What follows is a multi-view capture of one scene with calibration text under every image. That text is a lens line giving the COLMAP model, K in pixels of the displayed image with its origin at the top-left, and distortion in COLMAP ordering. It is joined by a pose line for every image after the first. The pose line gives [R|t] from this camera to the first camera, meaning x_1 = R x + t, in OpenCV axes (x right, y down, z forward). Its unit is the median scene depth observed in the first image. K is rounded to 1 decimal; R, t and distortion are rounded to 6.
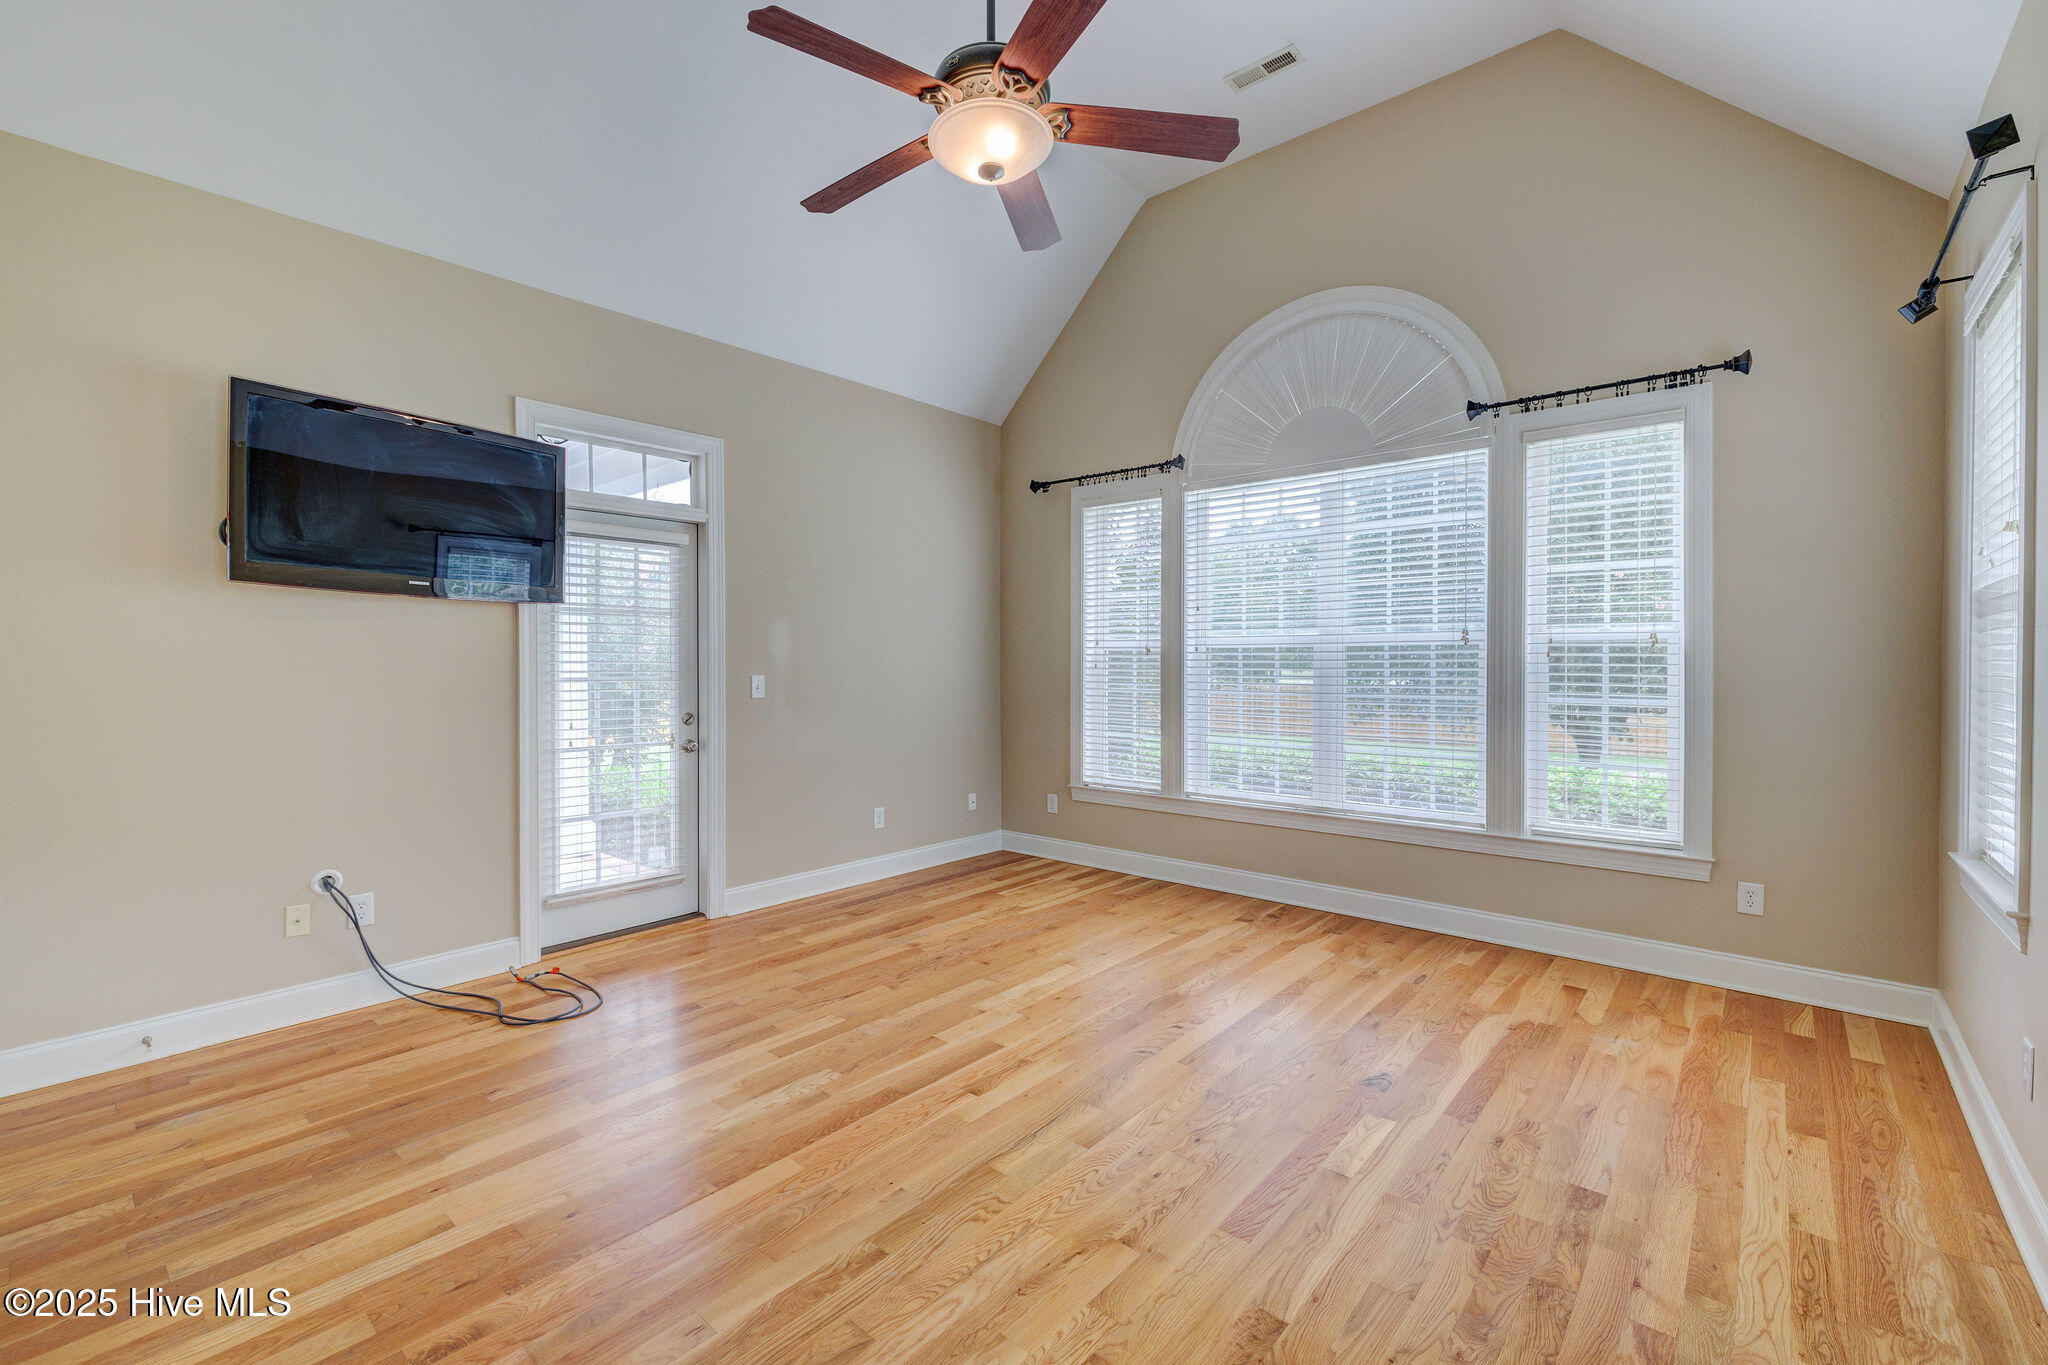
lens RADIAL K [[862.5, 0, 1012.1], [0, 862.5, 671.7], [0, 0, 1]] dist [-0.001144, -0.000040]
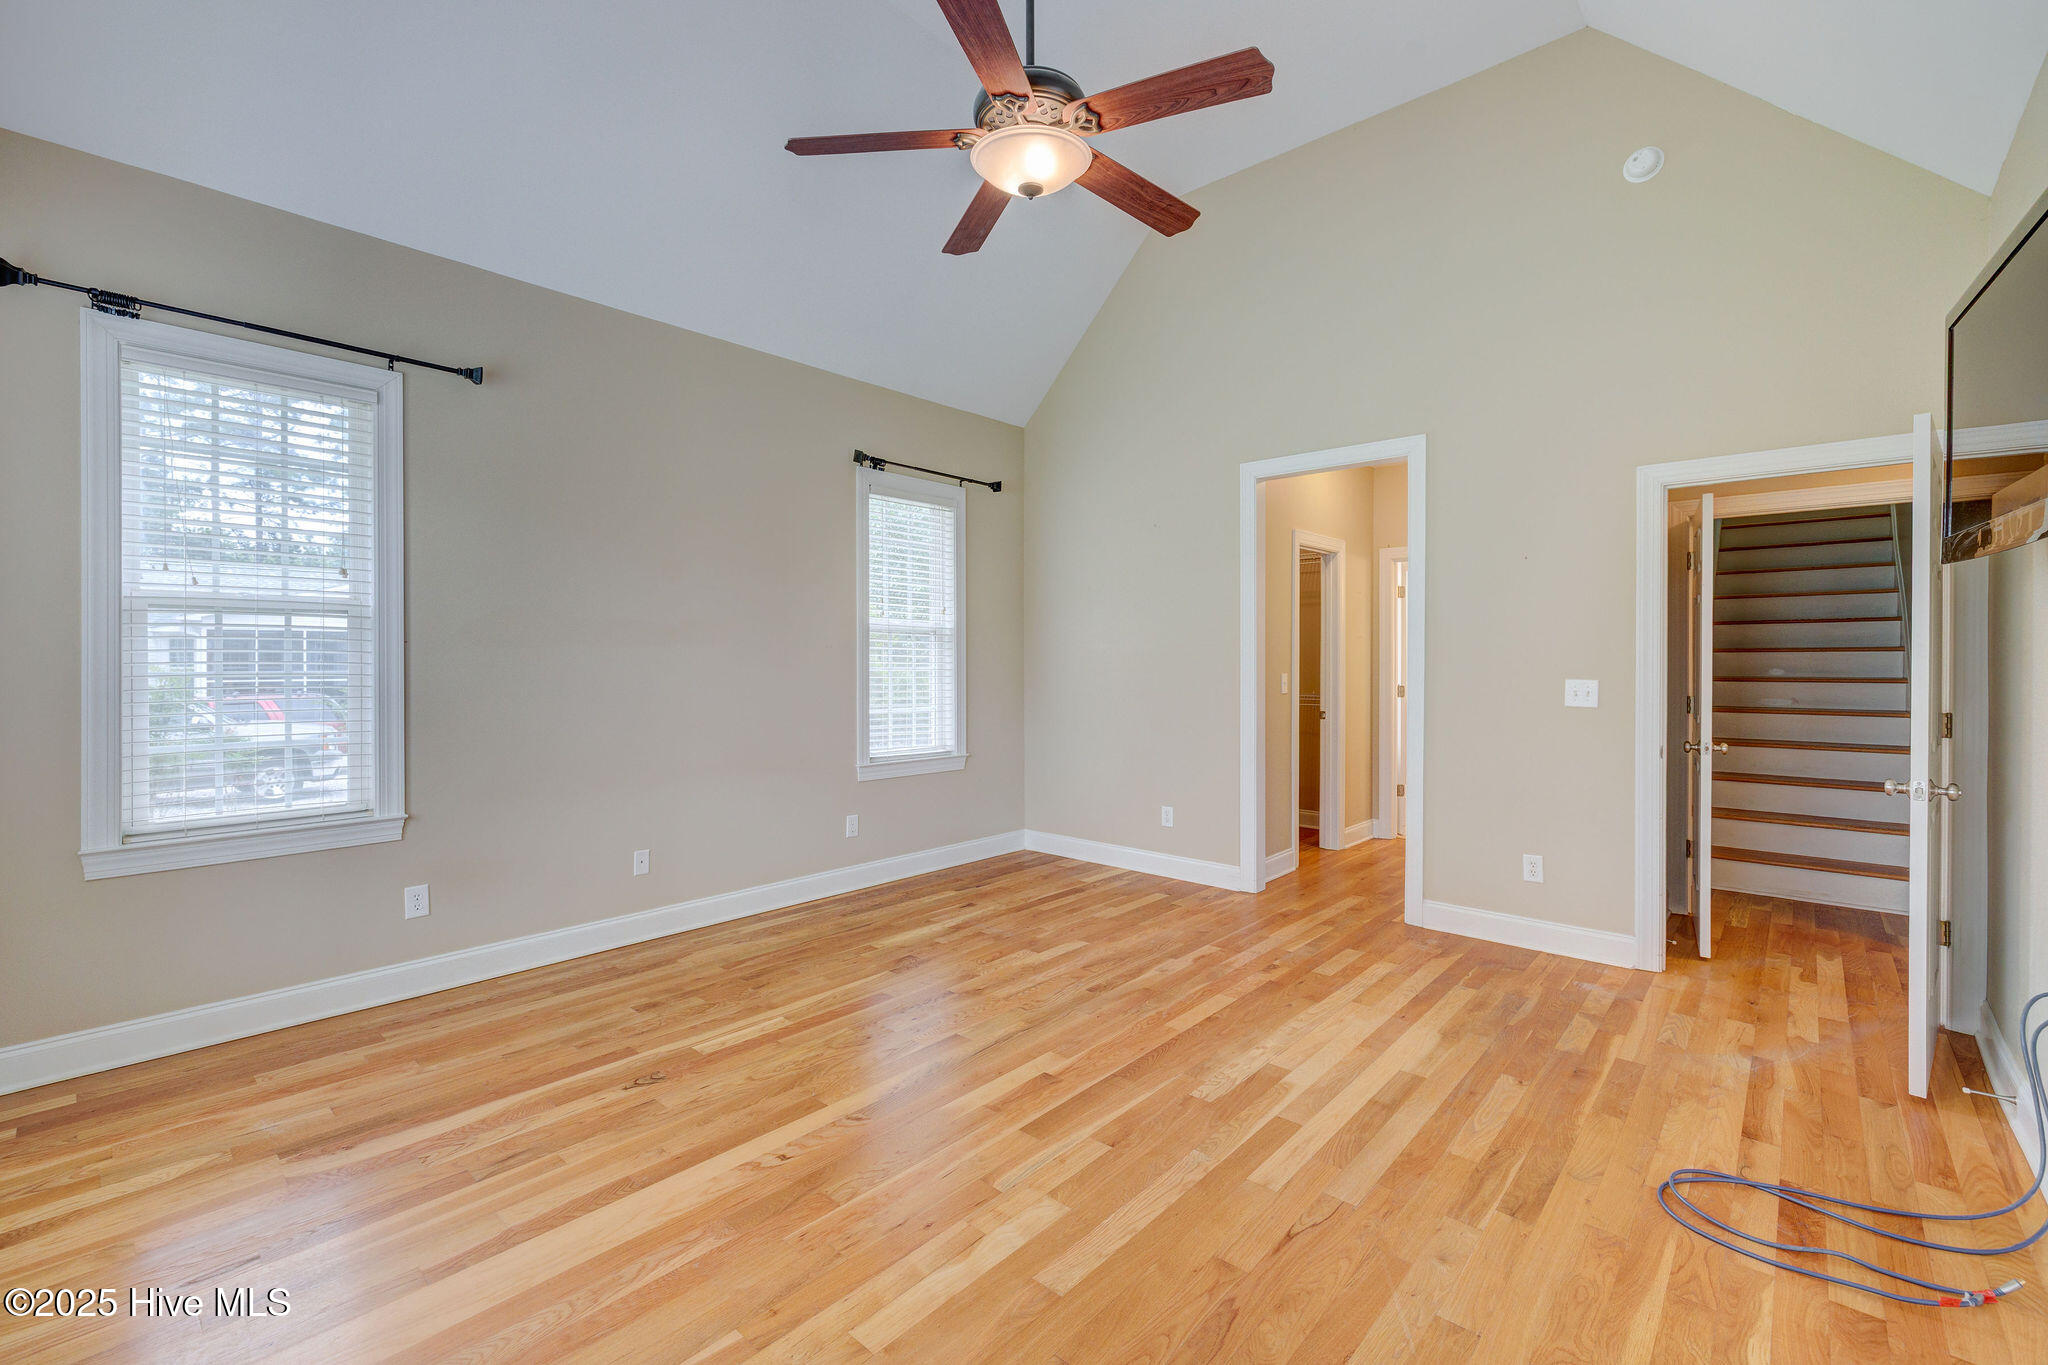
lens RADIAL K [[862.5, 0, 987.5], [0, 862.5, 664.4], [0, 0, 1]] dist [-0.001144, -0.000040]
pose [[-0.998818, 0.000826, 0.048602, -0.012934], [0.001629, 0.999863, 0.016488, -0.016578], [-0.048582, 0.016547, -0.998682, 1.327718]]
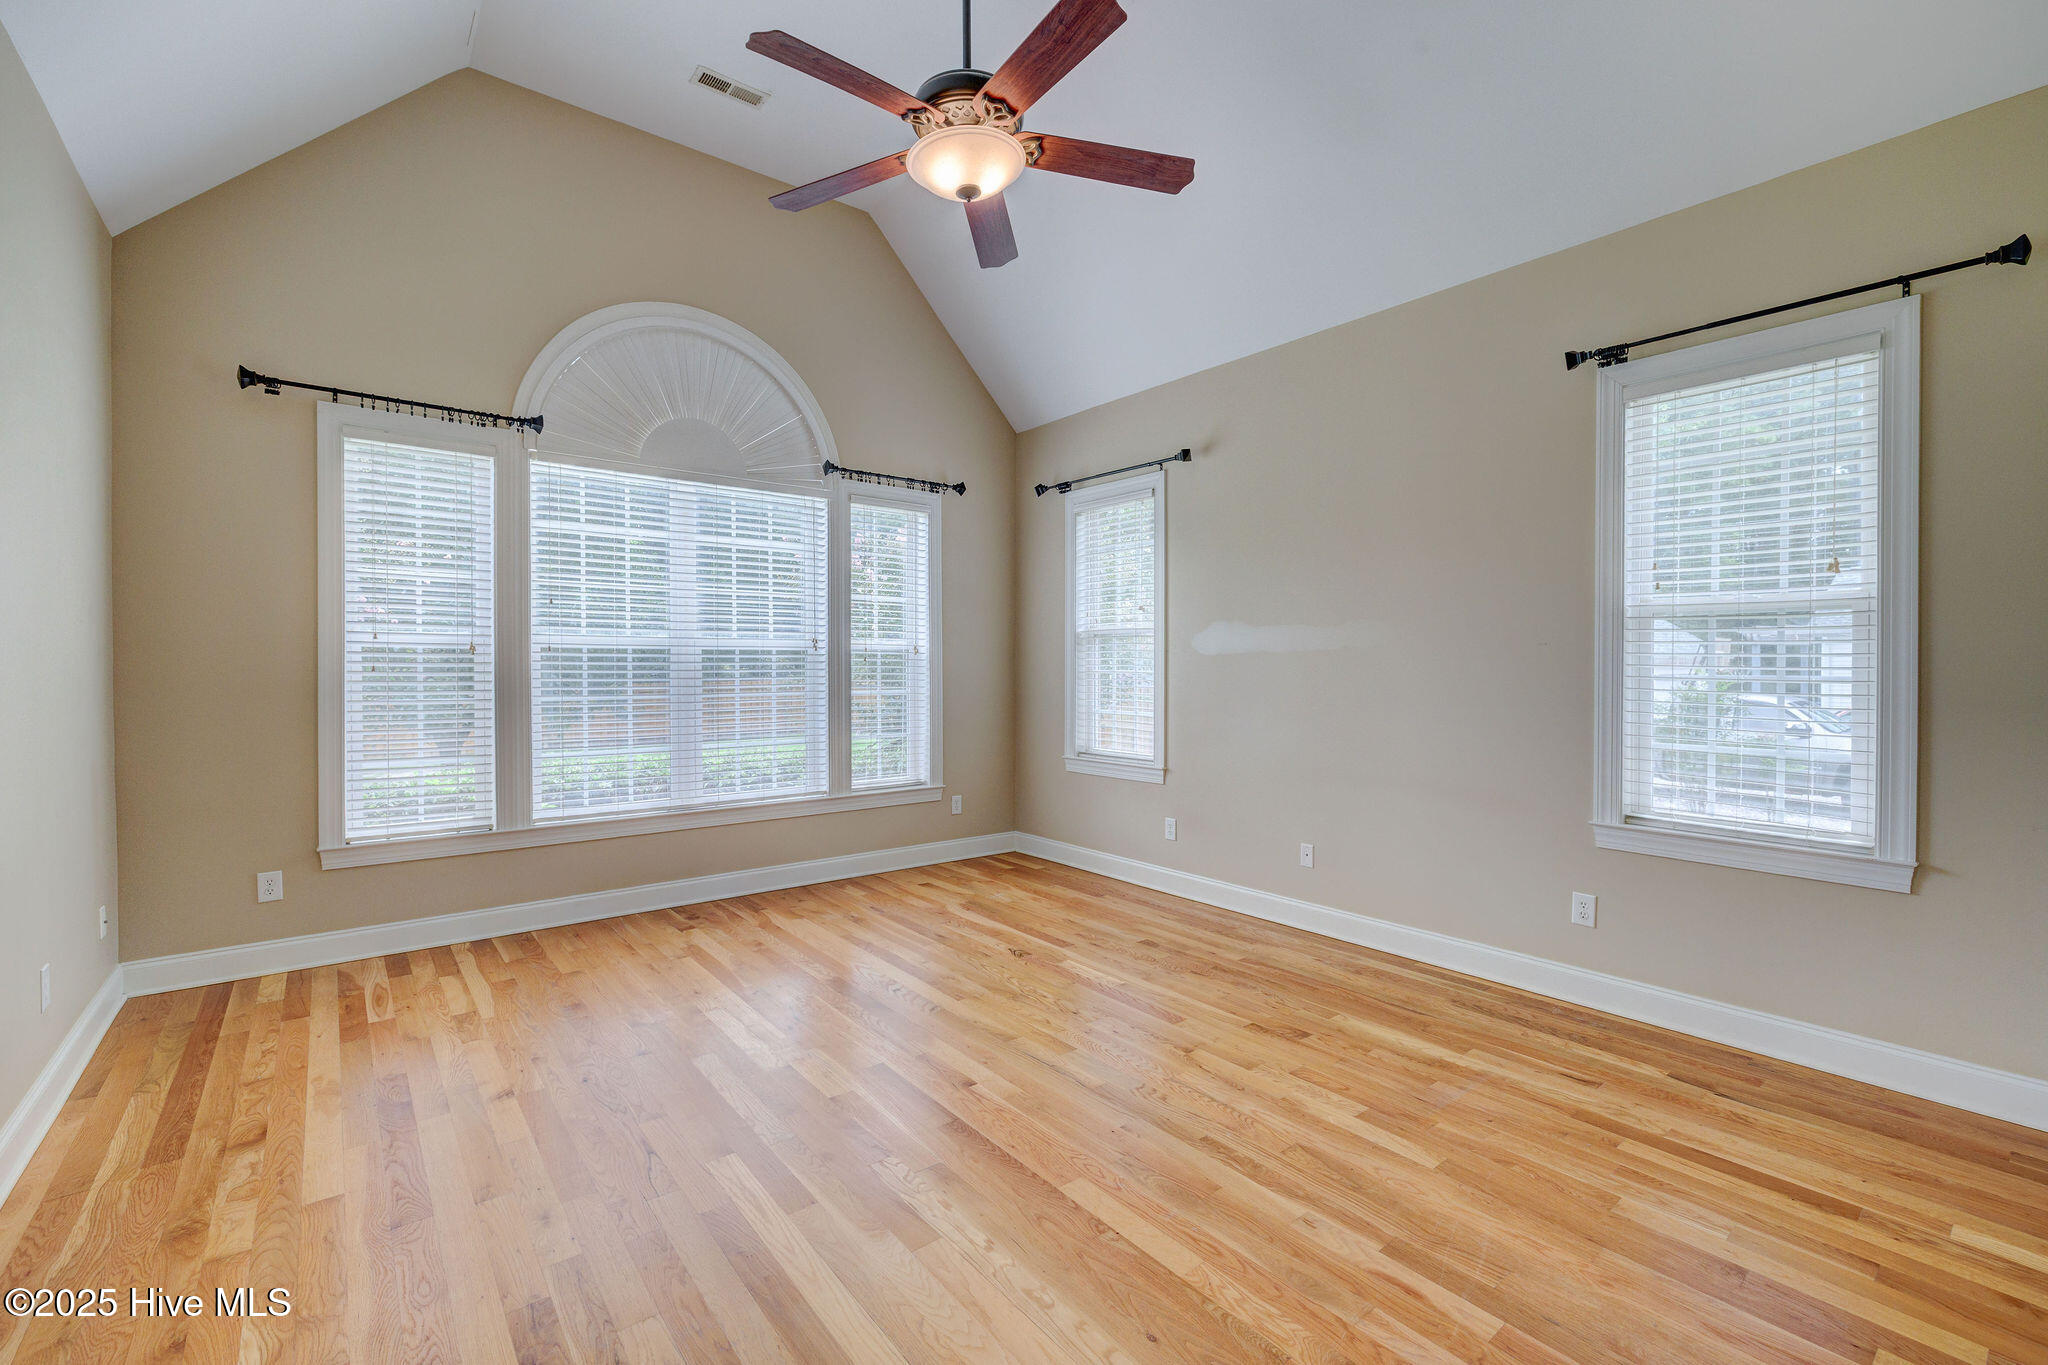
lens RADIAL K [[862.5, 0, 1015.5], [0, 862.5, 673.3], [0, 0, 1]] dist [-0.001144, -0.000040]
pose [[0.187122, -0.007029, 0.982312, -0.674169], [0.009729, 0.999939, 0.005302, -0.002517], [-0.982289, 0.008565, 0.187179, 0.489711]]
